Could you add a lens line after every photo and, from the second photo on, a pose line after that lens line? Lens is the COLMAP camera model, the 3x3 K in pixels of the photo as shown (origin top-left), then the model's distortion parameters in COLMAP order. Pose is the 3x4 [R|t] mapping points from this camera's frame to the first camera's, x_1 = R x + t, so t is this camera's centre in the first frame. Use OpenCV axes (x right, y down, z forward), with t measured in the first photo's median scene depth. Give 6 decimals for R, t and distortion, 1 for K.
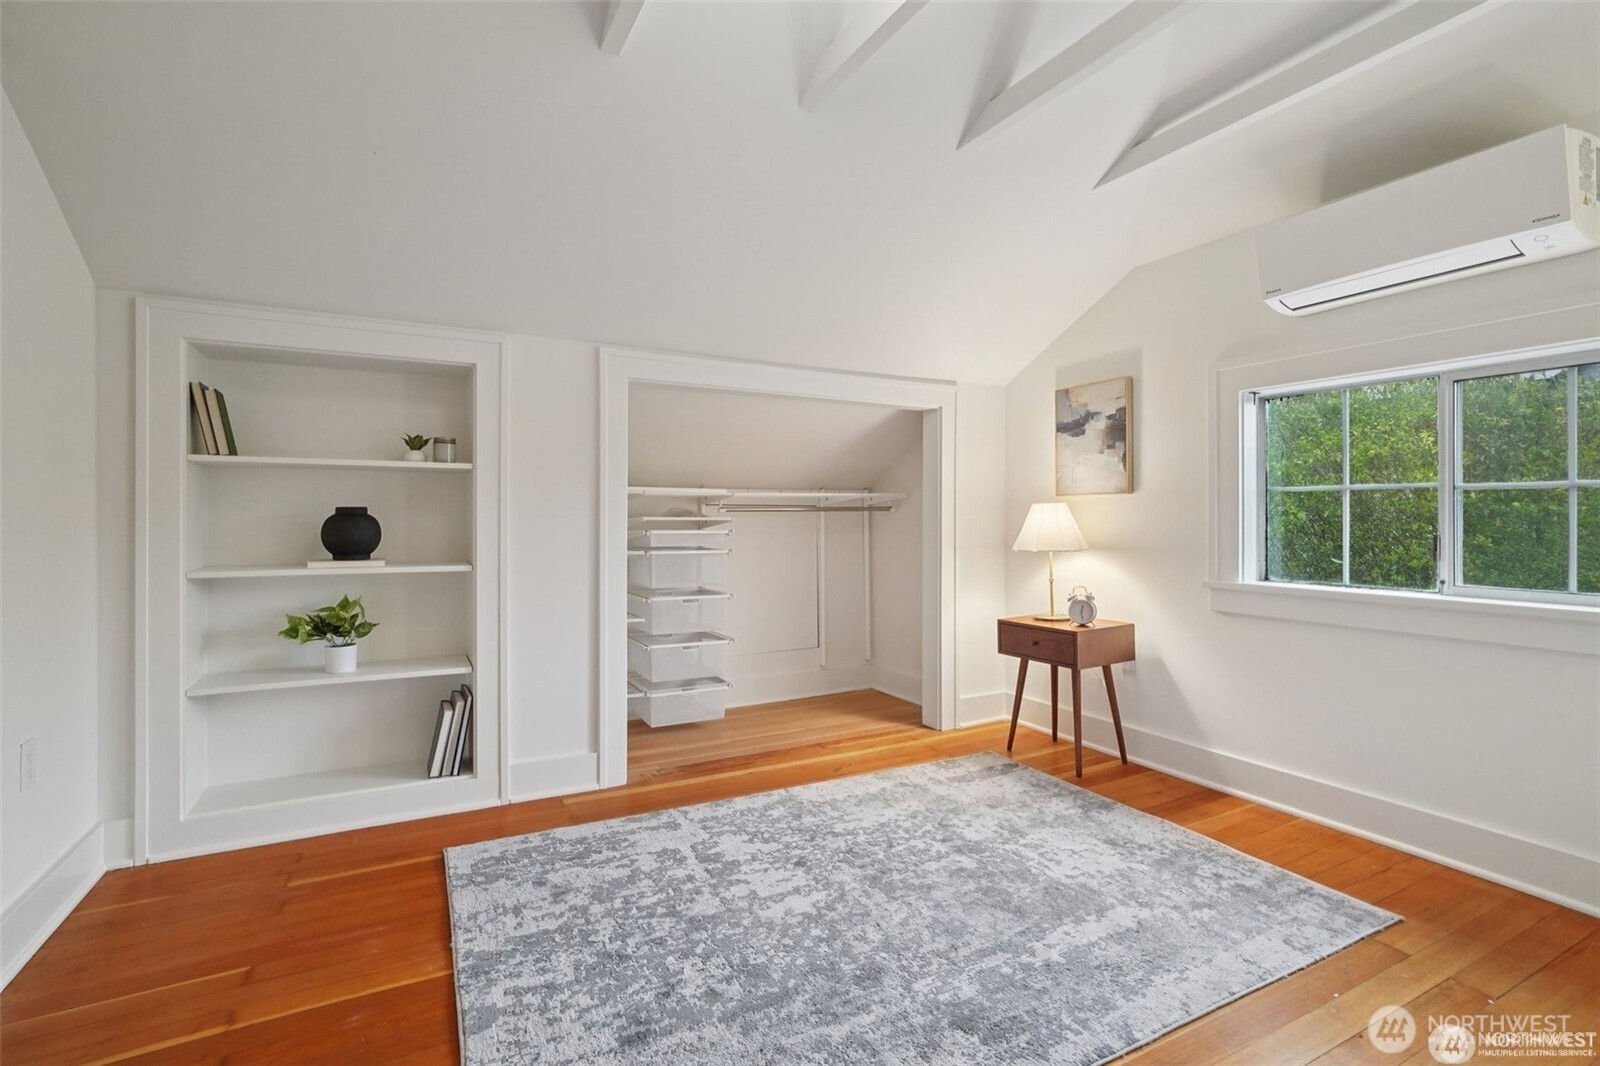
lens RADIAL K [[756.5, 0, 801.2], [0, 756.5, 521.6], [0, 0, 1]] dist [-0.004719, 0.000260]
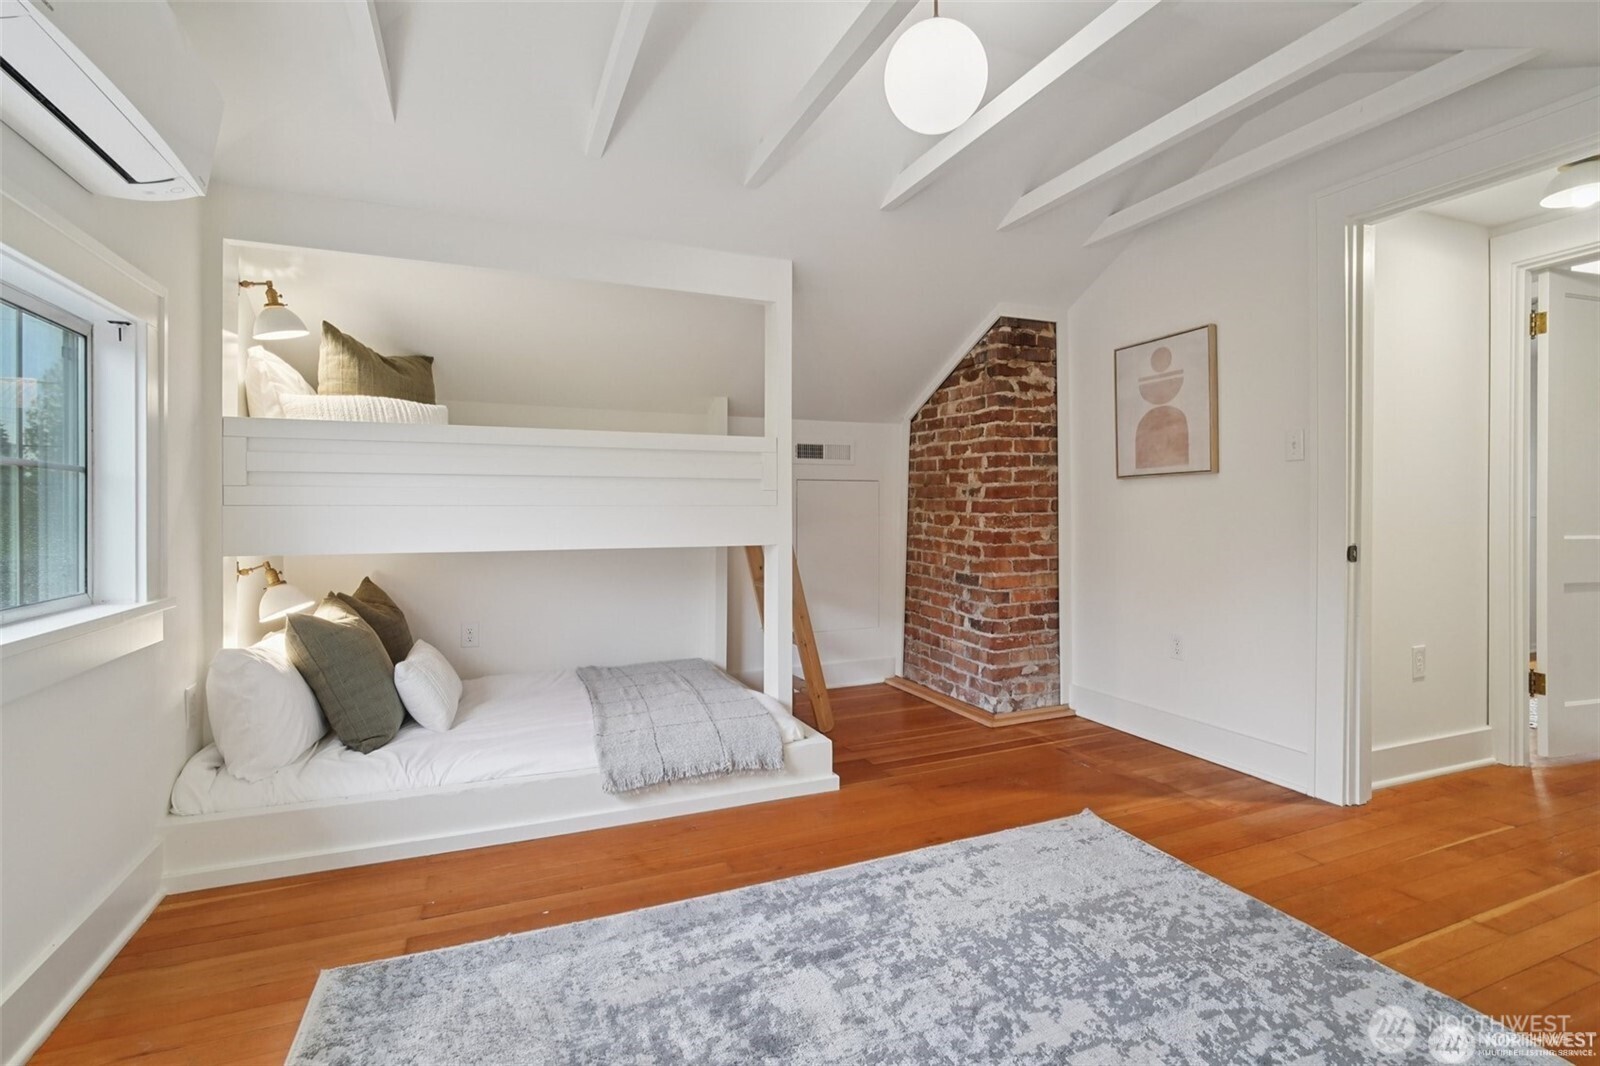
lens RADIAL K [[756.5, 0, 801.2], [0, 756.5, 521.6], [0, 0, 1]] dist [-0.004719, 0.000260]
pose [[-0.996516, -0.000738, 0.083402, 0.195270], [0.001091, 0.999760, 0.021882, -0.007648], [-0.083398, 0.021897, -0.996276, 1.935033]]
